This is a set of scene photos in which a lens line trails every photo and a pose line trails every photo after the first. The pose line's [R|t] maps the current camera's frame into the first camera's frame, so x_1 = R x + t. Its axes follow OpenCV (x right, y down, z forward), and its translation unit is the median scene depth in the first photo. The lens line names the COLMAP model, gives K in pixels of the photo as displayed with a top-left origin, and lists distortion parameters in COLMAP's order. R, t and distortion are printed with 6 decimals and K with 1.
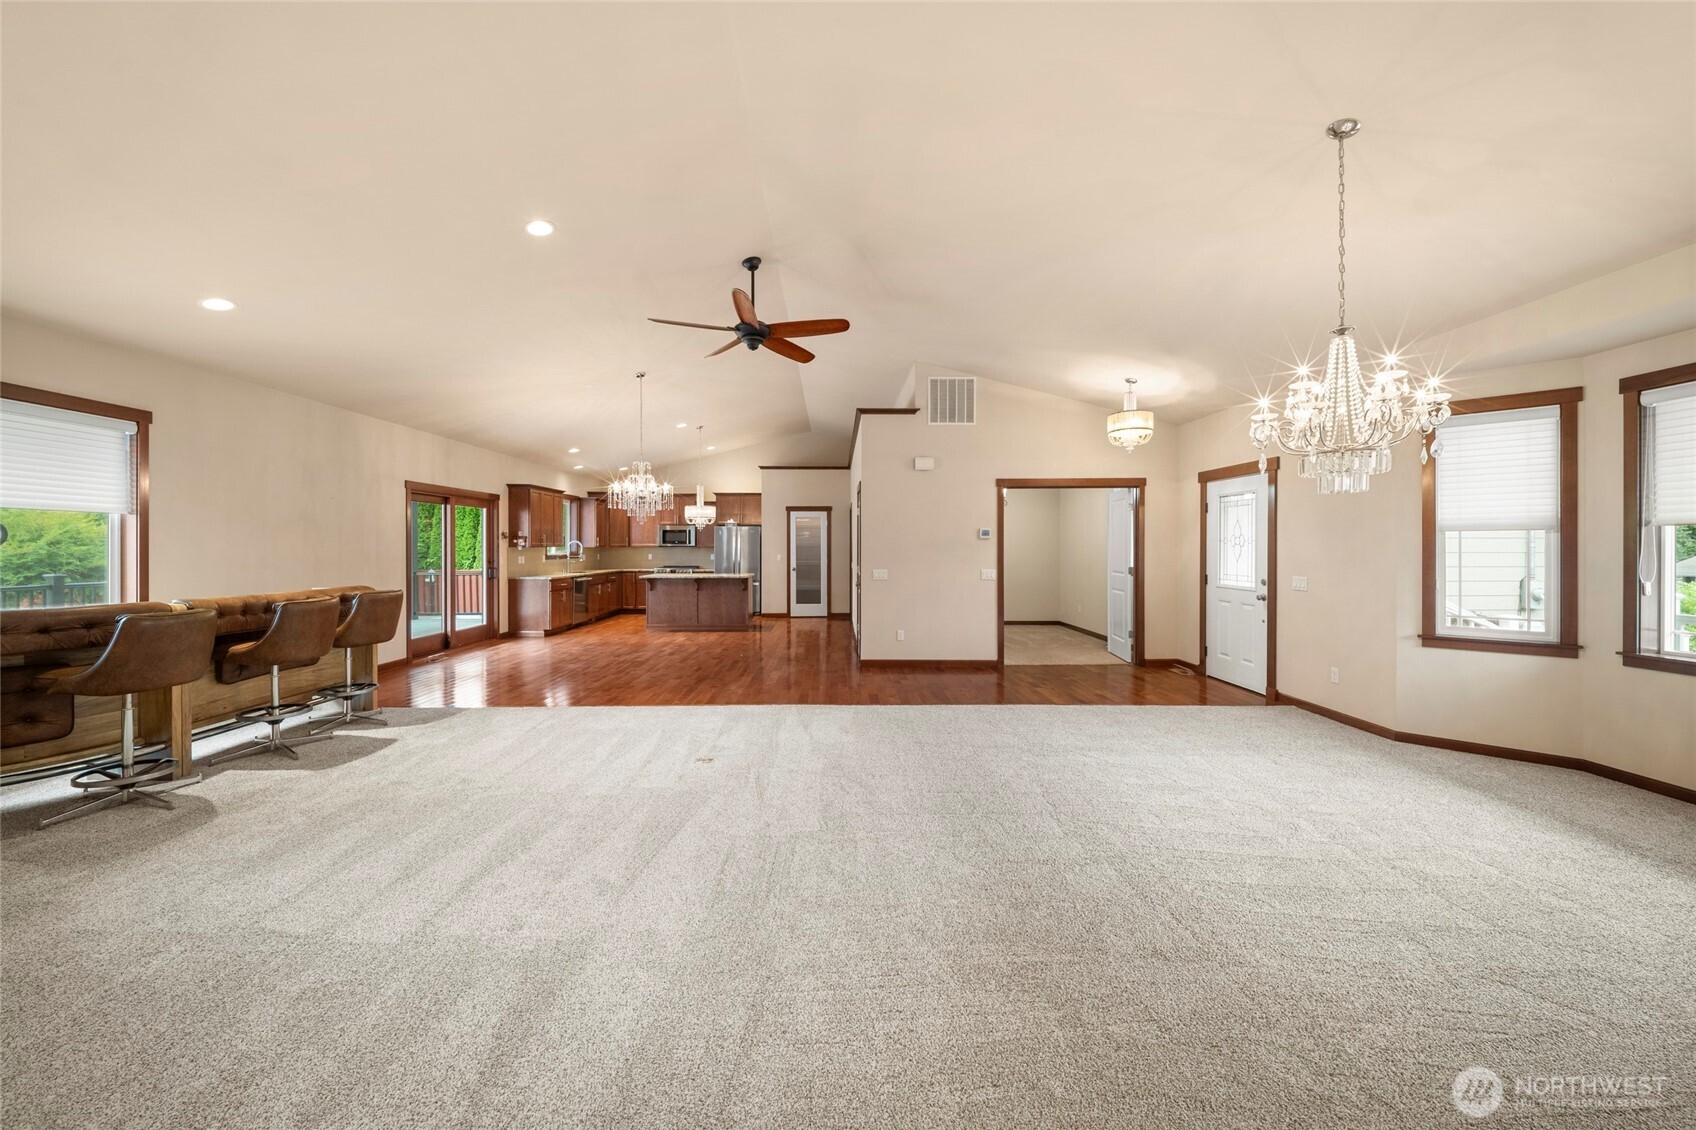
lens RADIAL K [[611.9, 0, 851.4], [0, 611.9, 524.5], [0, 0, 1]] dist [0.007585, -0.005644]
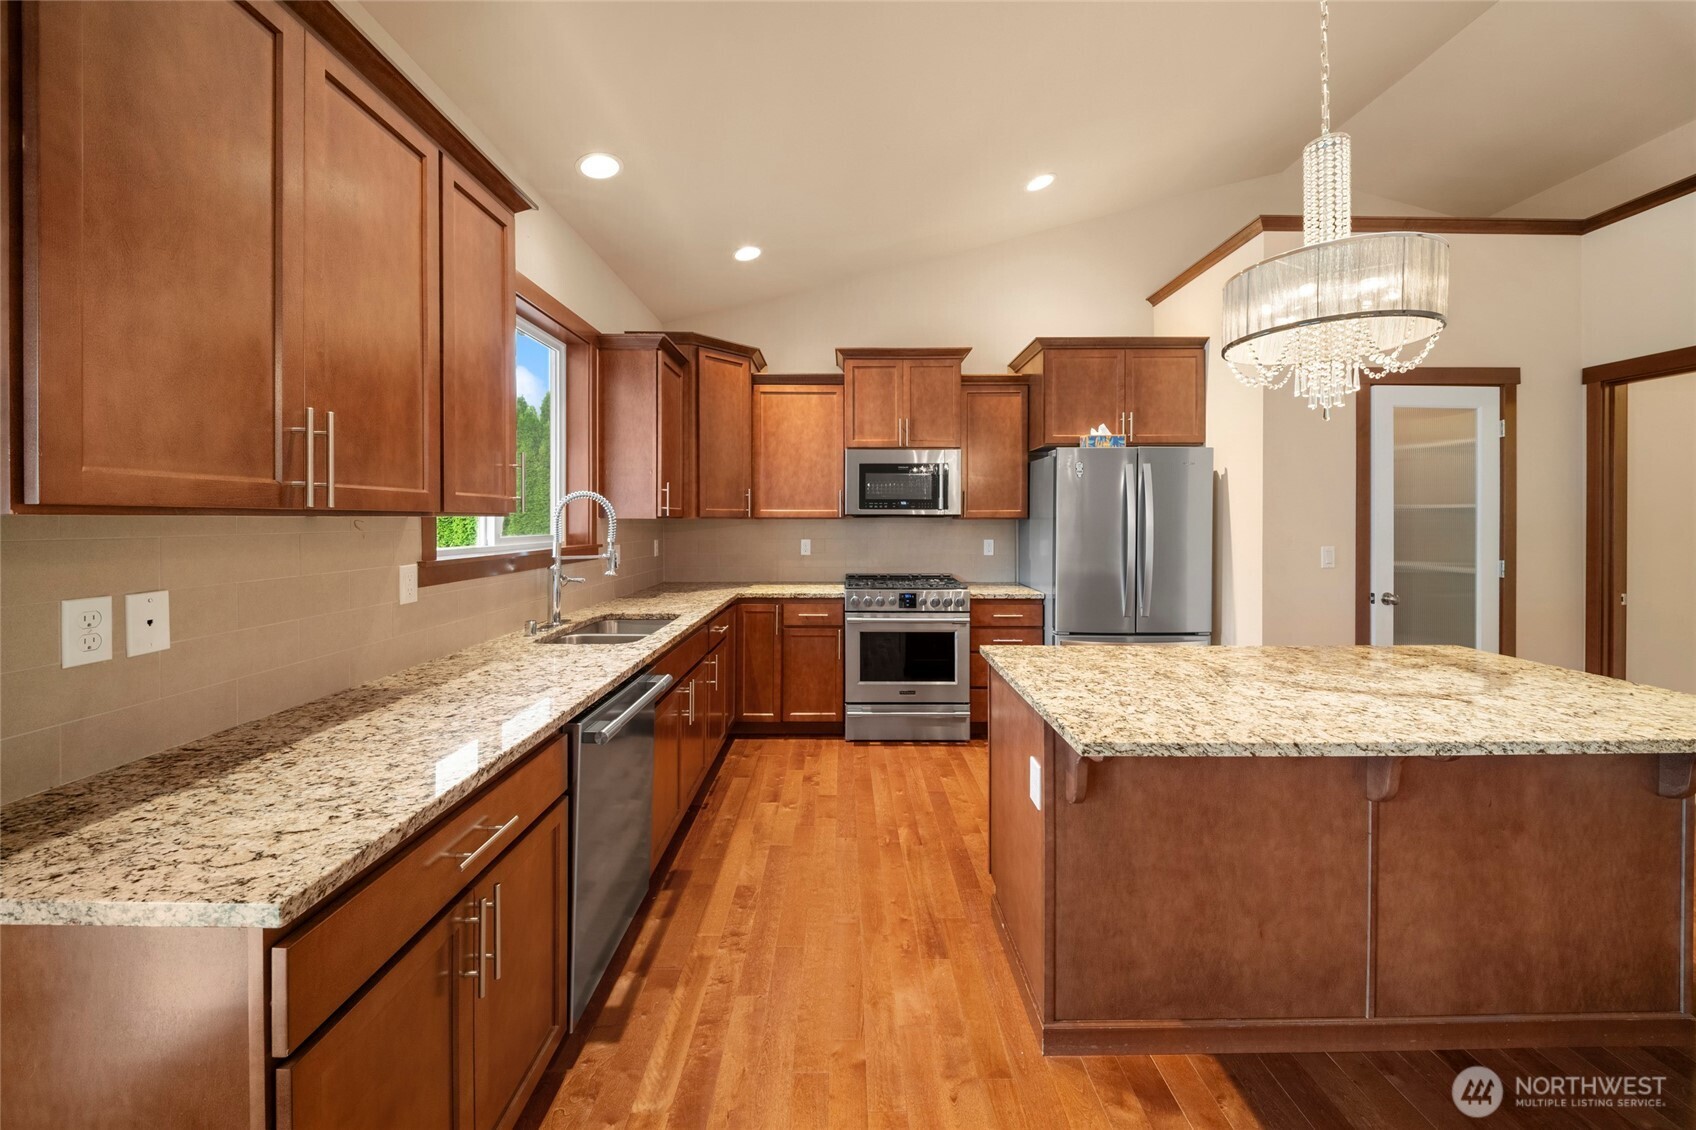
lens RADIAL K [[611.9, 0, 851.4], [0, 611.9, 524.5], [0, 0, 1]] dist [0.007585, -0.005644]
pose [[0.999742, -0.000718, -0.022706, -0.473607], [0.001692, 0.999078, 0.042899, 0.040534], [0.022654, -0.042926, 0.998821, 1.058196]]
